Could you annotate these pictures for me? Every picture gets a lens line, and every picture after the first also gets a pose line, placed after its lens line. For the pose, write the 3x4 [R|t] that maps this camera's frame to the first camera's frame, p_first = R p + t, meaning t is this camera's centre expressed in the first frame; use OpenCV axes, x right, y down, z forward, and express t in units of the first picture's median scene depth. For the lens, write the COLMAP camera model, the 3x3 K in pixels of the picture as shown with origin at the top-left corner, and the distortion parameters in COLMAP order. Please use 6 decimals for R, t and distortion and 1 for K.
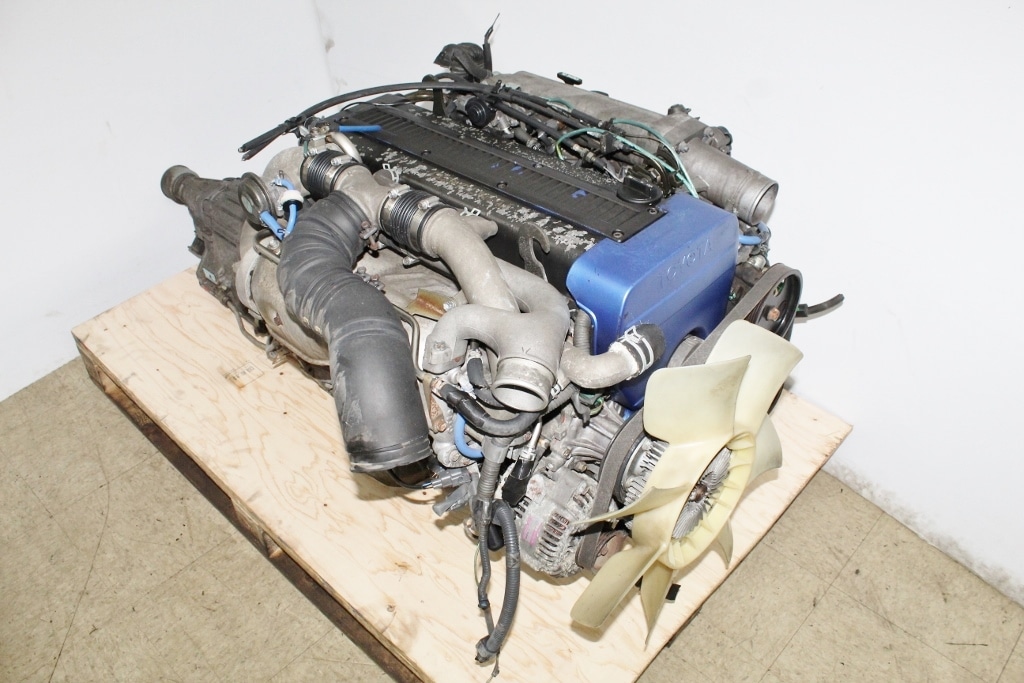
lens RADIAL K [[851.9, 0, 514.3], [0, 851.9, 337.5], [0, 0, 1]] dist [-0.166748, 0.151577]
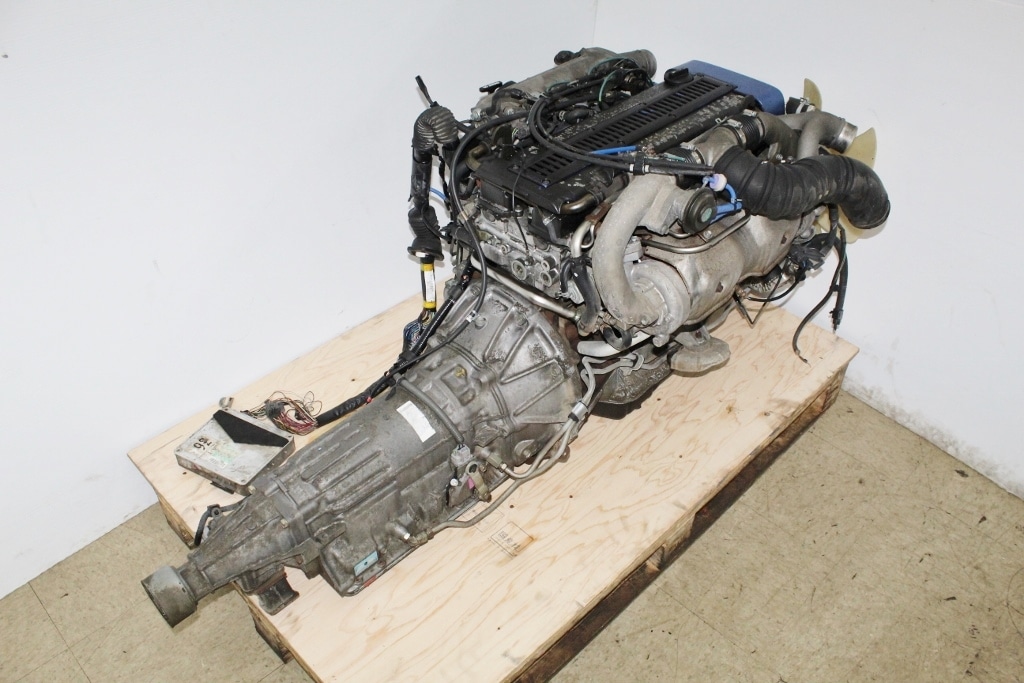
lens RADIAL K [[851.9, 0, 511.2], [0, 851.9, 346.0], [0, 0, 1]] dist [-0.166748, 0.151577]
pose [[0.043048, -0.629890, 0.775491, -1.181107], [0.636283, 0.615719, 0.464795, -0.666010], [-0.770254, 0.473423, 0.427294, 0.682865]]
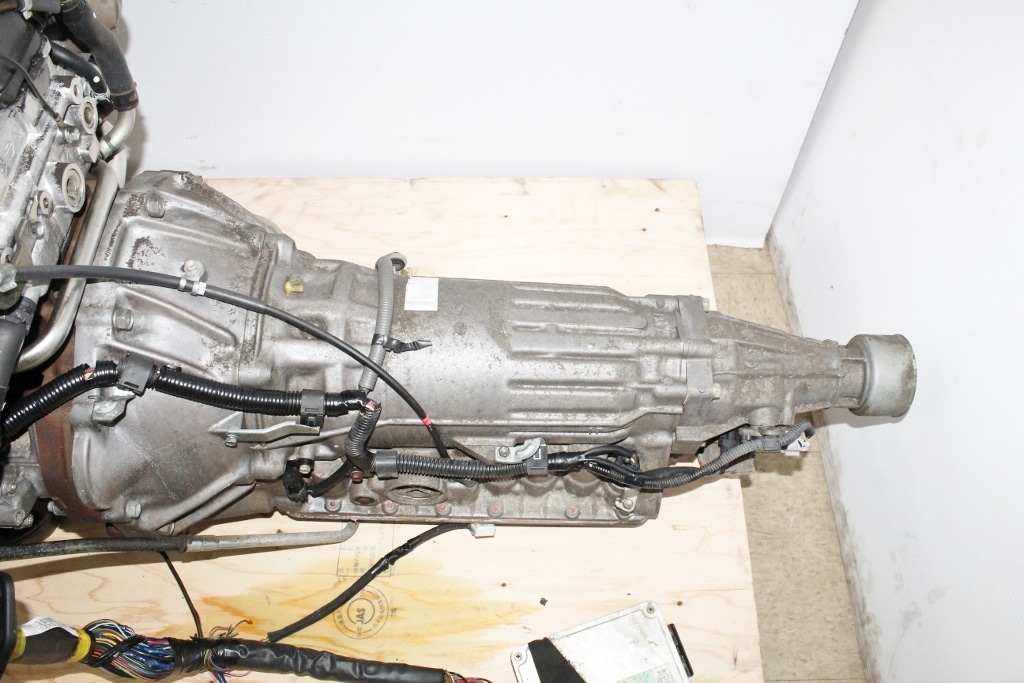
lens RADIAL K [[851.9, 0, 508.3], [0, 851.9, 339.7], [0, 0, 1]] dist [-0.166748, 0.151577]
pose [[-0.733506, 0.584458, -0.346955, -0.188375], [-0.439666, -0.018725, 0.897966, -0.757742], [0.518326, 0.811208, 0.270701, 1.196200]]
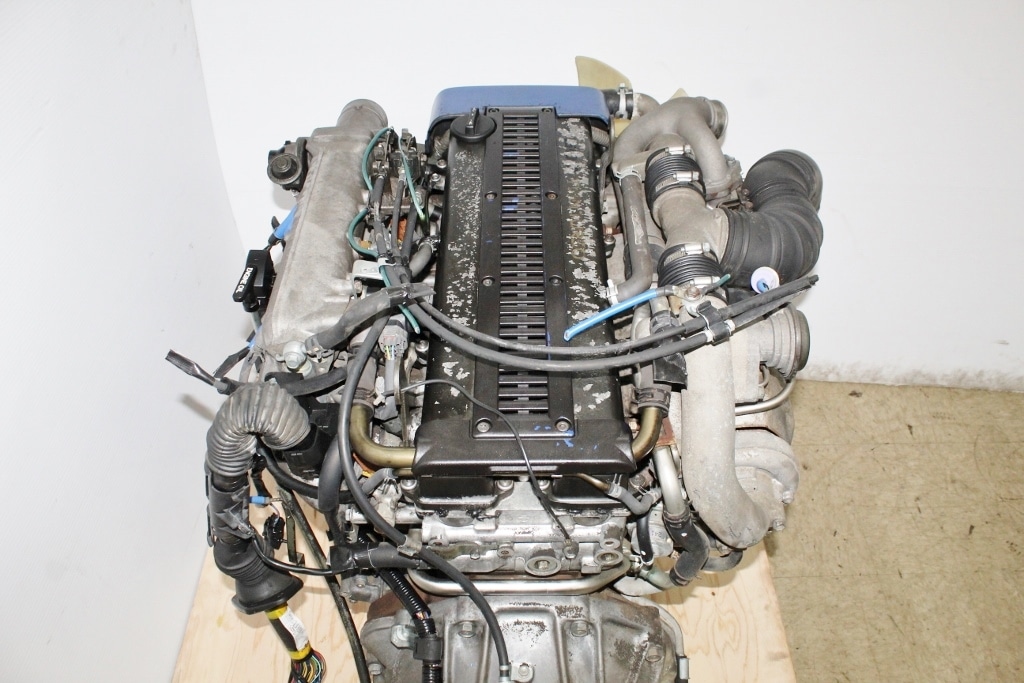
lens RADIAL K [[851.9, 0, 517.2], [0, 851.9, 348.9], [0, 0, 1]] dist [-0.166748, 0.151577]
pose [[-0.685920, -0.502362, 0.526447, -0.467811], [0.472718, 0.242394, 0.847221, -0.790895], [-0.553218, 0.829987, 0.071213, 0.943681]]
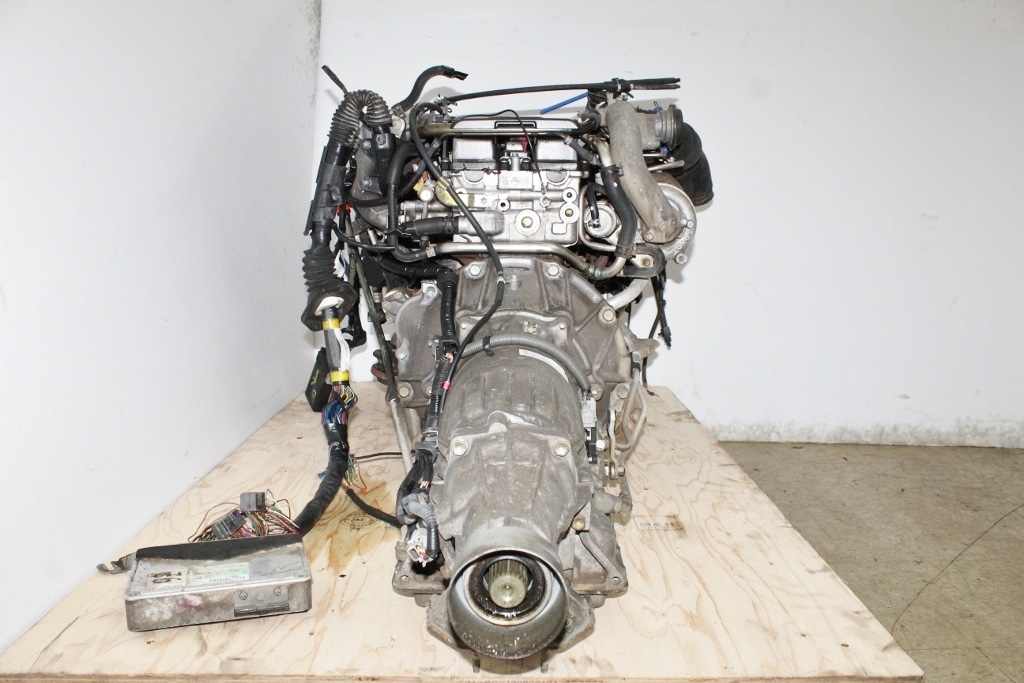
lens RADIAL K [[851.9, 0, 523.4], [0, 851.9, 344.3], [0, 0, 1]] dist [-0.166748, 0.151577]
pose [[-0.687573, -0.108968, 0.717892, -0.959403], [0.463397, 0.695312, 0.549367, -0.643556], [-0.559022, 0.710399, -0.427583, 1.656057]]
